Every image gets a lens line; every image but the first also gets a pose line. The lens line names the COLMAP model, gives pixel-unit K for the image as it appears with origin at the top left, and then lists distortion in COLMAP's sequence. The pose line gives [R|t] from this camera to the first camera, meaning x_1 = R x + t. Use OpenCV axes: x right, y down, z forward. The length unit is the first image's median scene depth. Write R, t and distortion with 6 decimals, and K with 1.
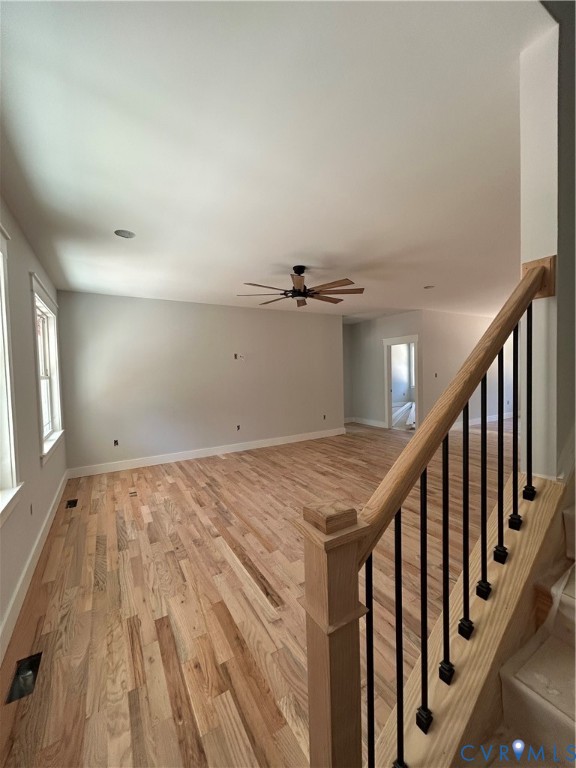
lens RADIAL K [[310.4, 0, 293.6], [0, 310.4, 379.1], [0, 0, 1]] dist [0.002722, -0.000149]
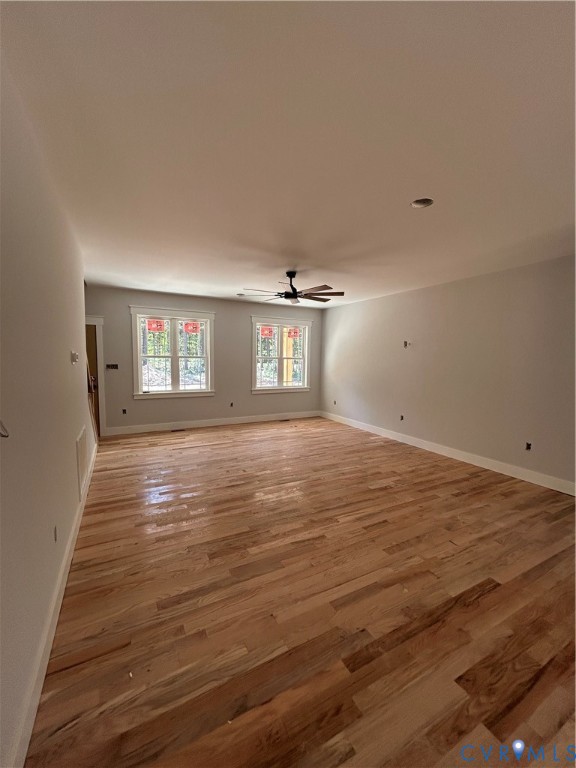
lens RADIAL K [[310.4, 0, 290.1], [0, 310.4, 380.4], [0, 0, 1]] dist [0.002722, -0.000149]
pose [[-0.060589, 0.088594, -0.994223, 0.969892], [-0.042193, 0.994936, 0.091229, -0.042222], [0.997271, 0.047476, -0.056544, 0.847692]]
